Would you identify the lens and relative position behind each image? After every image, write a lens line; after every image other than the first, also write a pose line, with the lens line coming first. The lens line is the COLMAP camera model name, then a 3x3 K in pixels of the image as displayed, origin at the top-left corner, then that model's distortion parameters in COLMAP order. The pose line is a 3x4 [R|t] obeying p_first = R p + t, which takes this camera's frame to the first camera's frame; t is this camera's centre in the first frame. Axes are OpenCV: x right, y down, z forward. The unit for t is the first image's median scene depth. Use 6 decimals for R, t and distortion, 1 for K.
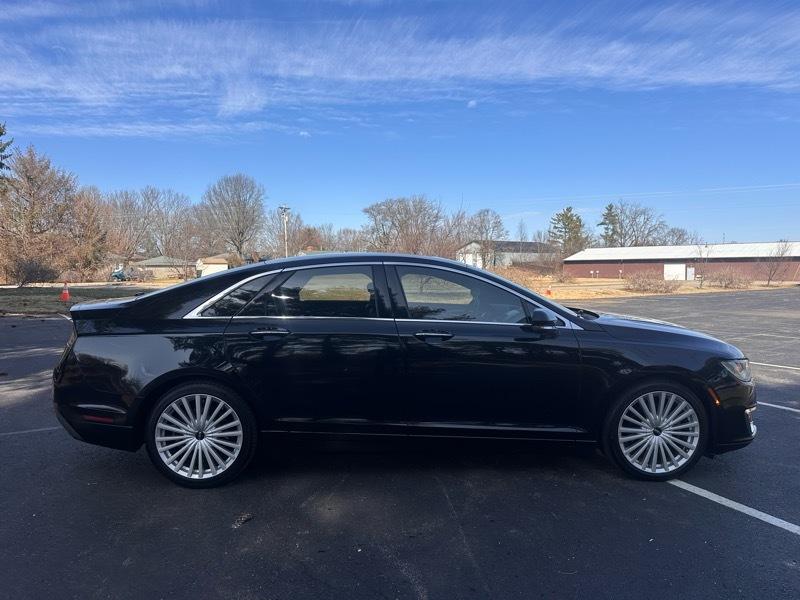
lens RADIAL K [[625.6, 0, 400.0], [0, 625.6, 300.0], [0, 0, 1]] dist [-0.005161, -0.010780]
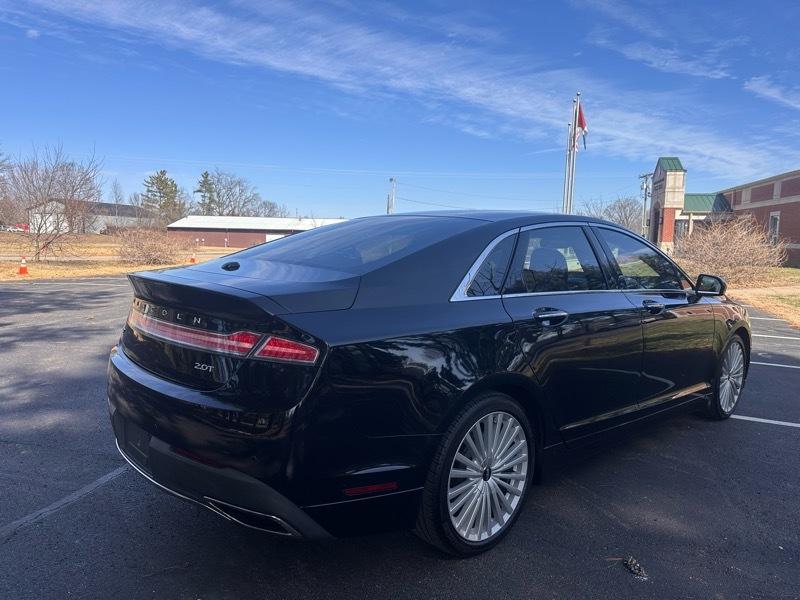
lens RADIAL K [[613.5, 0, 401.0], [0, 613.5, 287.4], [0, 0, 1]] dist [-0.002209, -0.001999]
pose [[0.741007, -0.022808, 0.671110, -0.156147], [0.000125, 0.999428, 0.033828, -0.003691], [-0.671498, -0.024983, 0.740585, 0.099638]]
